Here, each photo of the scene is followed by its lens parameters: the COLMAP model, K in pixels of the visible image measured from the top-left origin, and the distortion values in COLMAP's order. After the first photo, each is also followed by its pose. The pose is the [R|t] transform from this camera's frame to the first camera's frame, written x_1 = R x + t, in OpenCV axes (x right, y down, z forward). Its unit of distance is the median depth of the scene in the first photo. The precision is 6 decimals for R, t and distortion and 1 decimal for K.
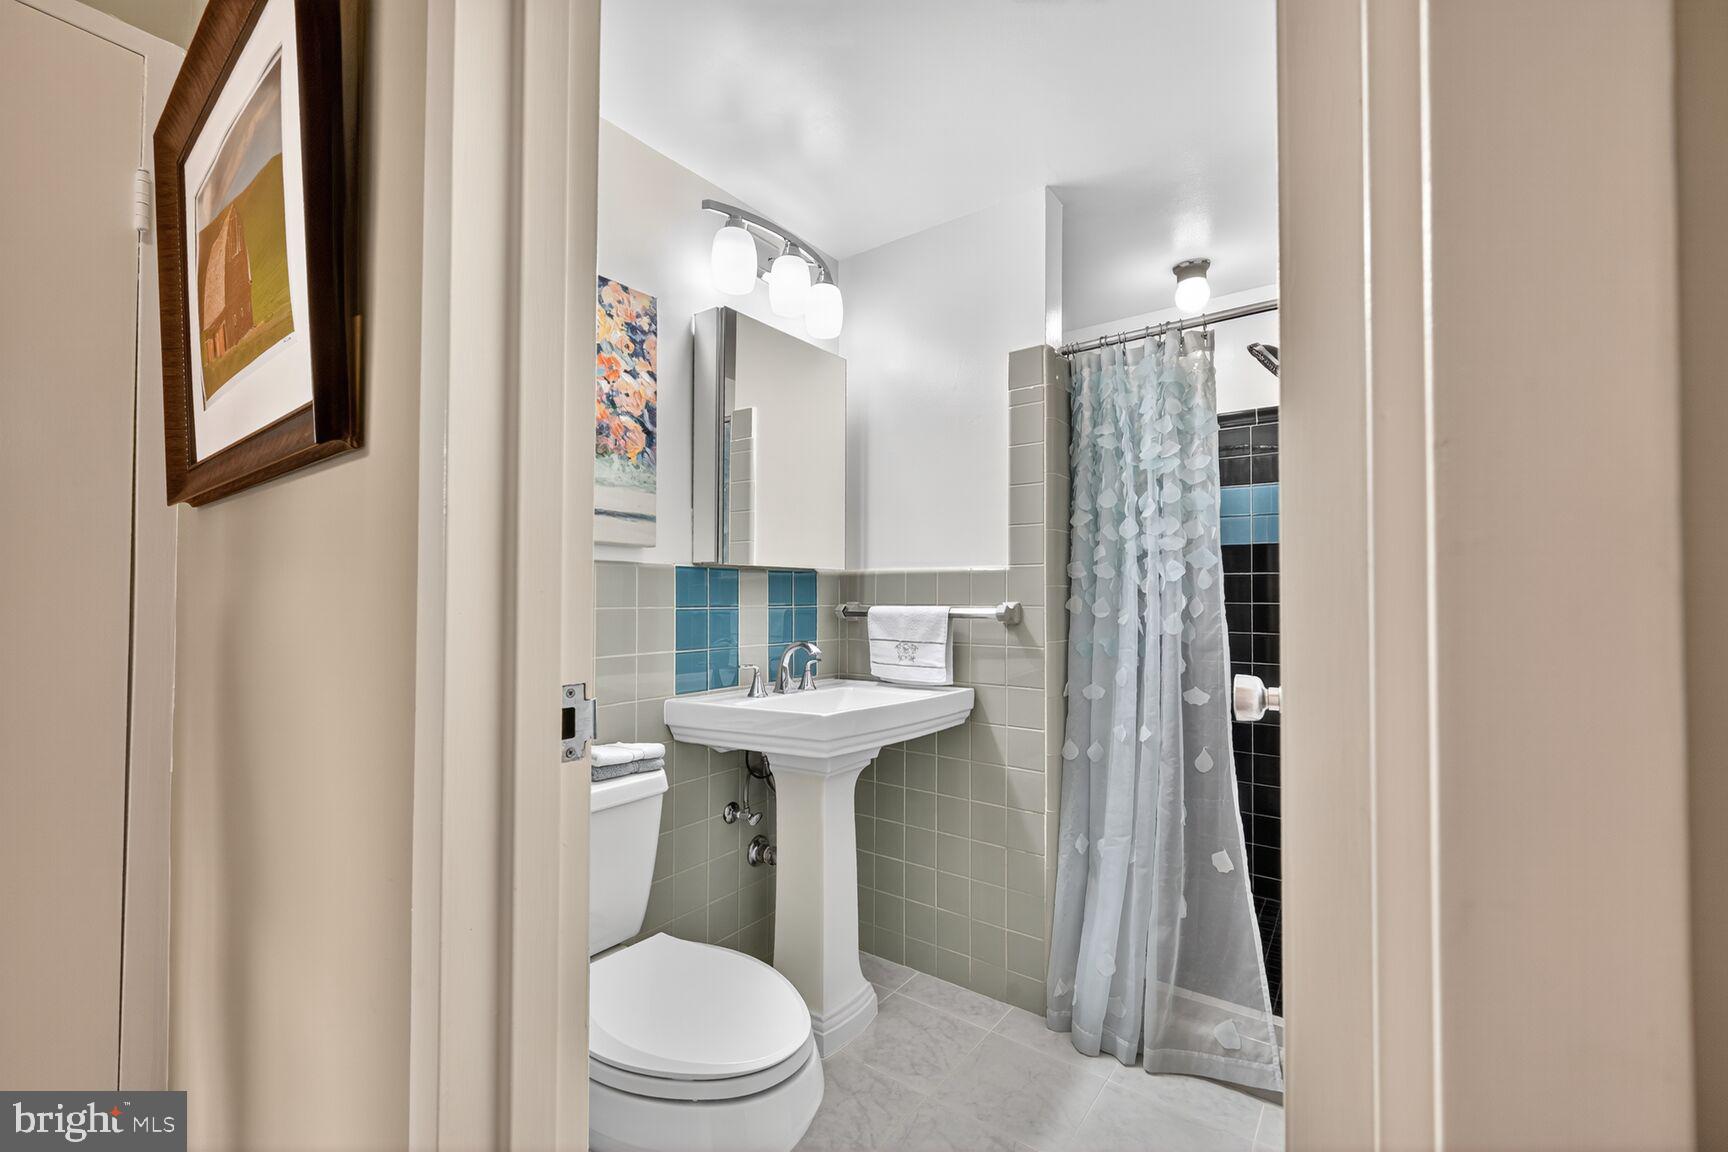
lens RADIAL K [[707.2, 0, 859.2], [0, 707.2, 583.0], [0, 0, 1]] dist [-0.001518, -0.000460]
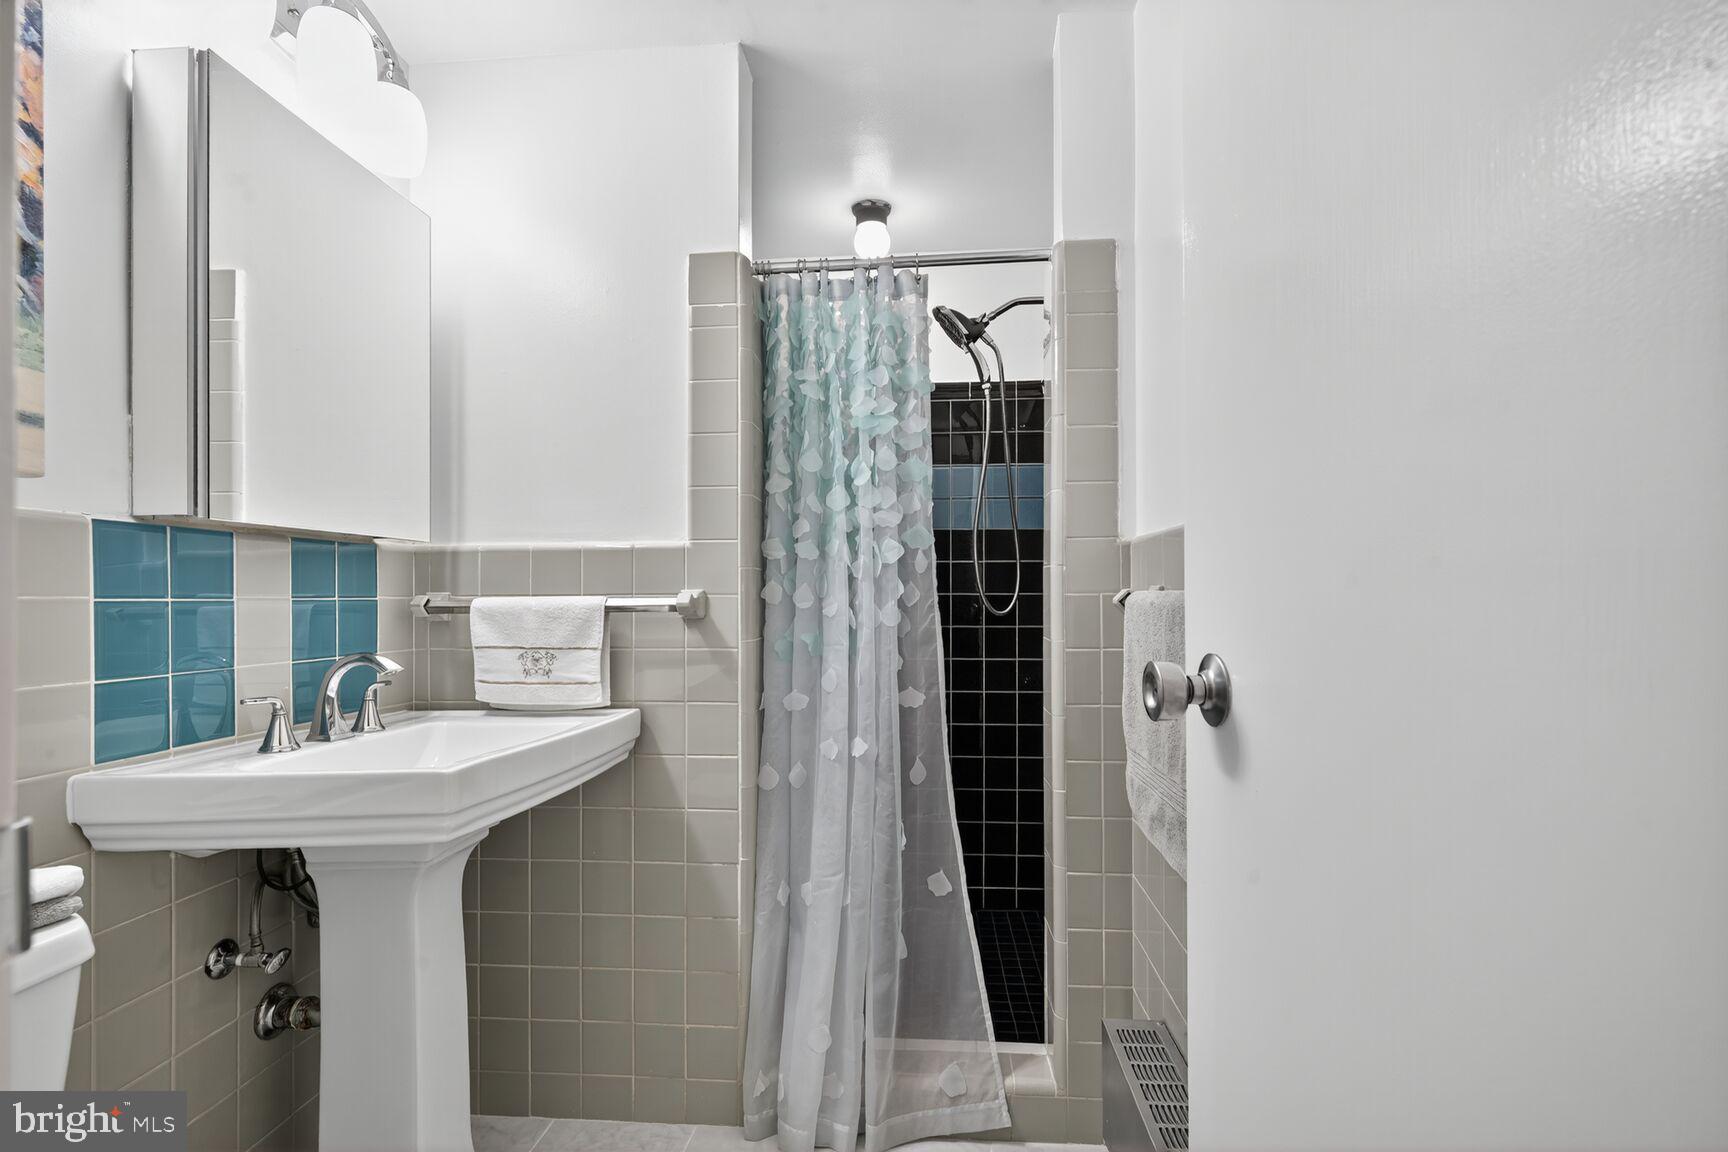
lens RADIAL K [[811.3, 0, 859.6], [0, 811.3, 595.4], [0, 0, 1]] dist [0.001519, -0.000892]
pose [[0.850119, -0.003627, 0.526578, -0.089300], [-0.005179, 0.999870, 0.015249, 0.019656], [-0.526565, -0.015691, 0.849990, 0.181328]]
